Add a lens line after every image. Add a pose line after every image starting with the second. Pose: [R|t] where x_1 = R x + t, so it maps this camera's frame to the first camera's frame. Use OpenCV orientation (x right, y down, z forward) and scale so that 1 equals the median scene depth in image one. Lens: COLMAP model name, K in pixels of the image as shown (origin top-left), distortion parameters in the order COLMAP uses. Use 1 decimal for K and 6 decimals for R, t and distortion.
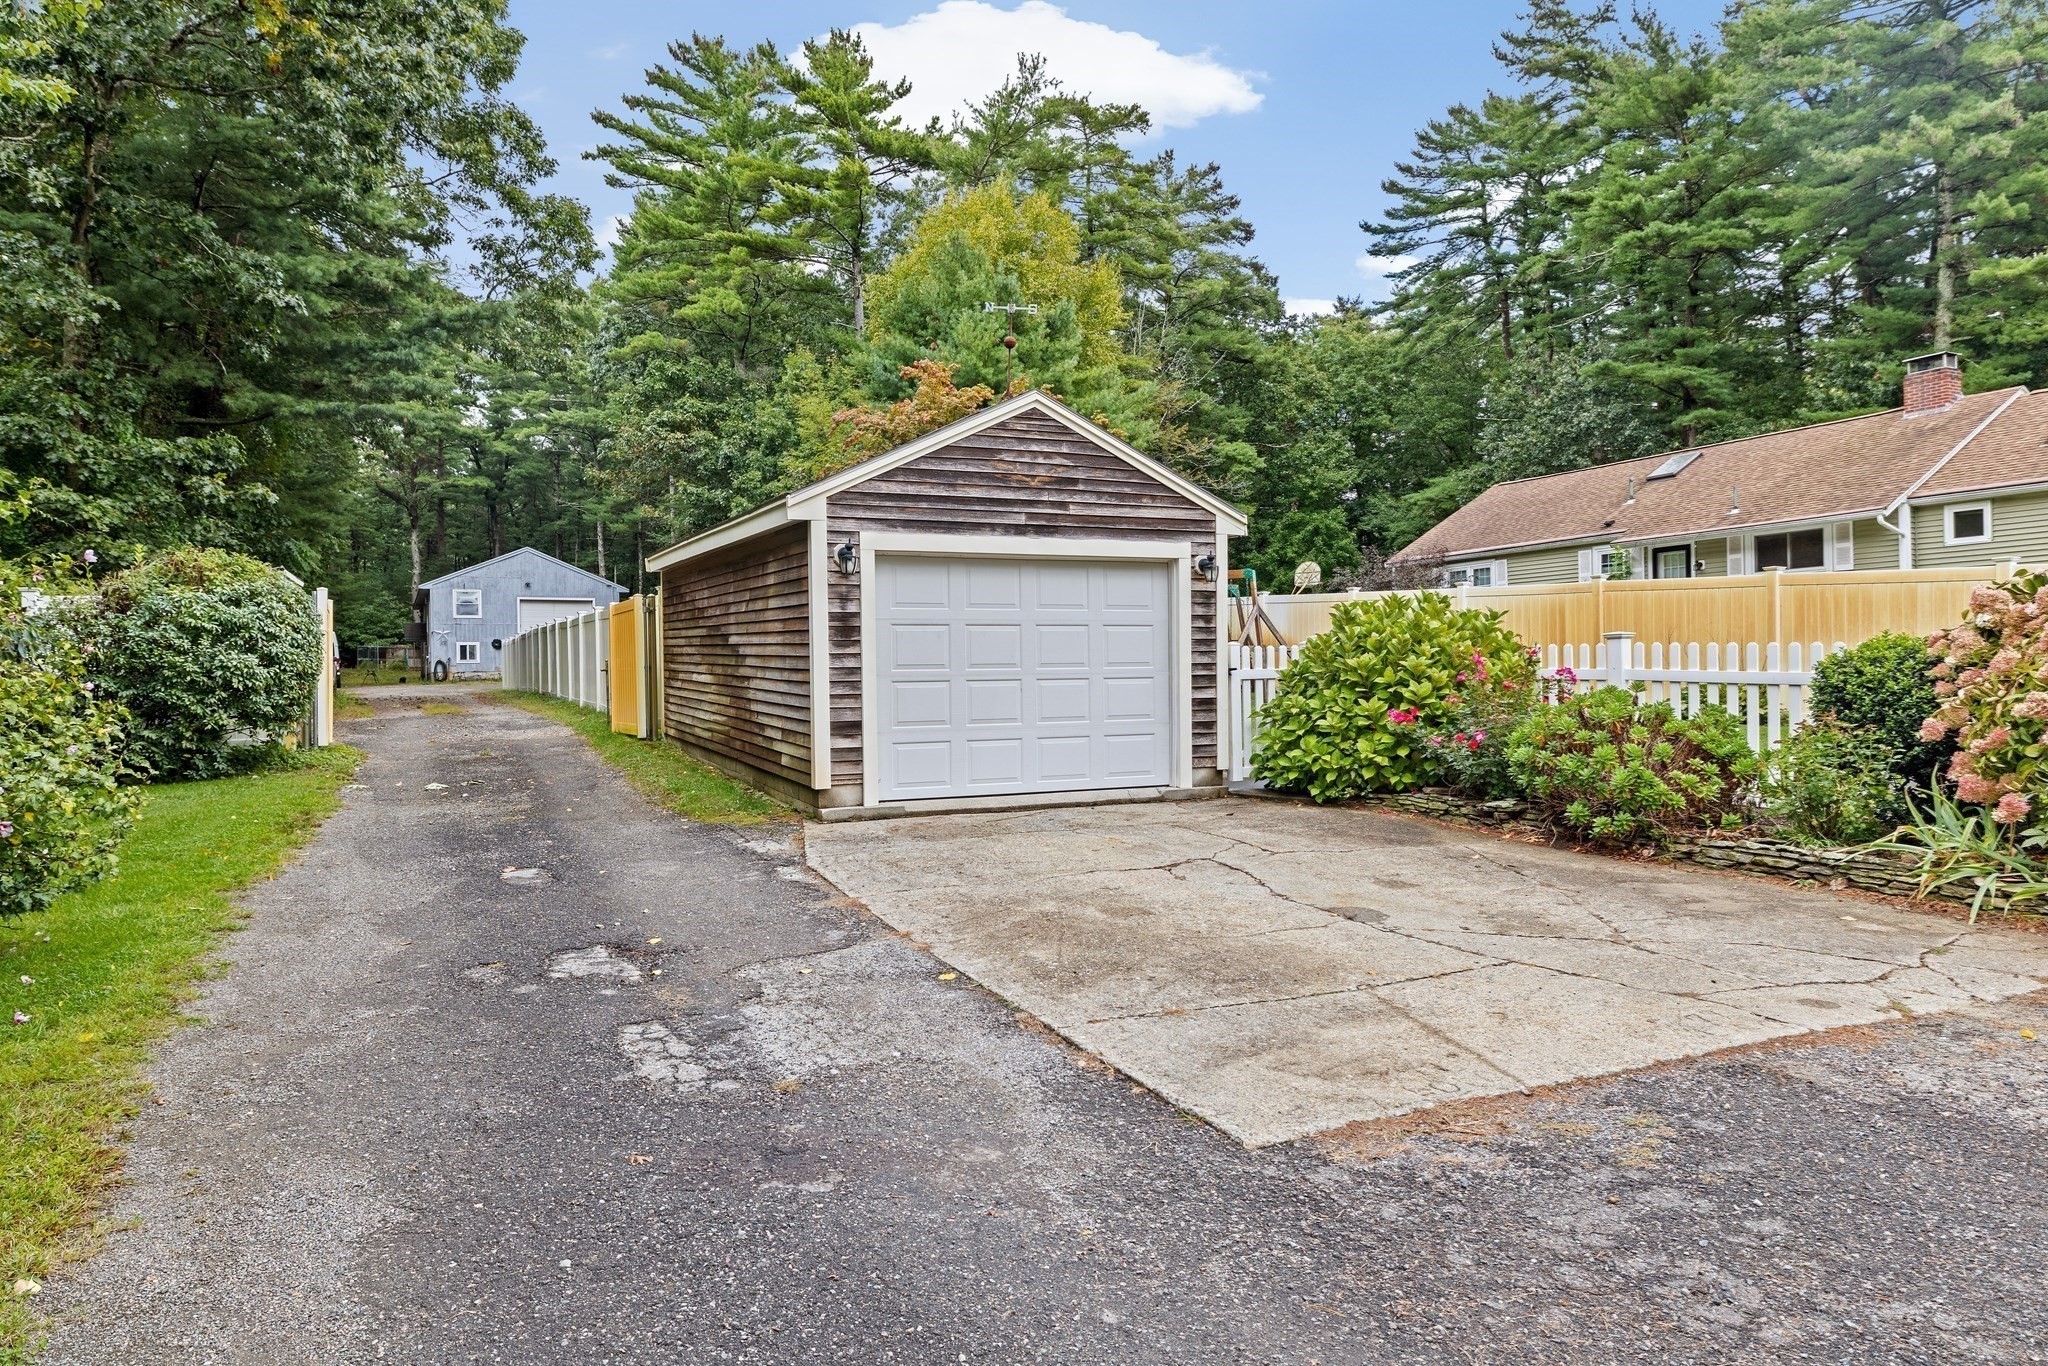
lens RADIAL K [[1302.3, 0, 1024.1], [0, 1302.3, 682.2], [0, 0, 1]] dist [-0.002949, -0.000237]
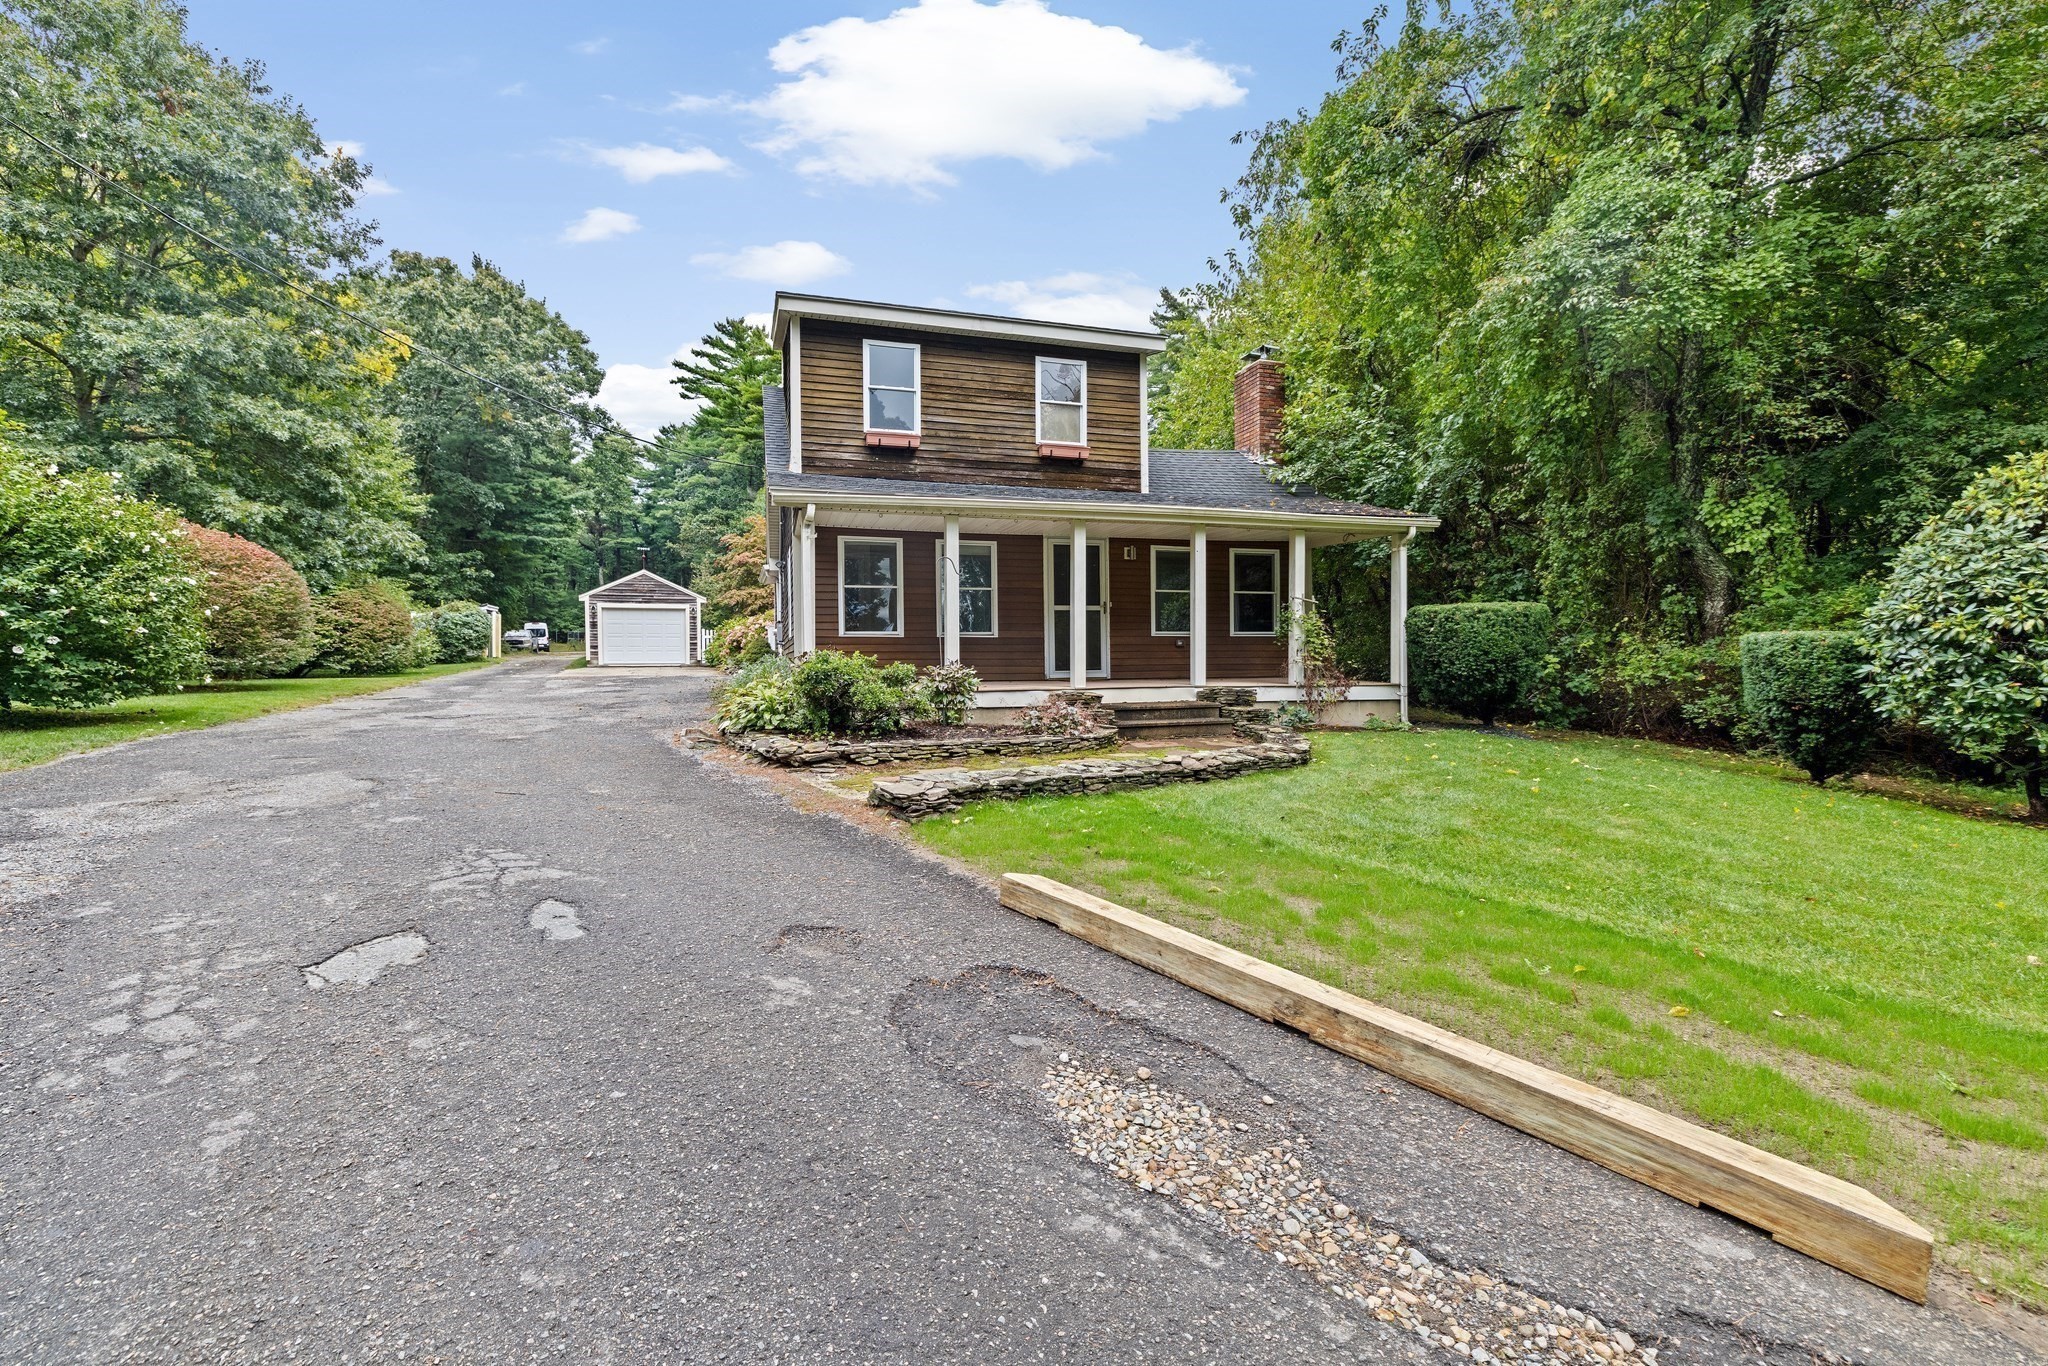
lens RADIAL K [[904.8, 0, 1022.3], [0, 904.8, 676.0], [0, 0, 1]] dist [-0.002318, -0.000008]
pose [[0.999258, 0.012072, -0.036580, 0.686307], [-0.011496, 0.999807, 0.015929, 0.032536], [0.036766, -0.015497, 0.999204, -0.975262]]
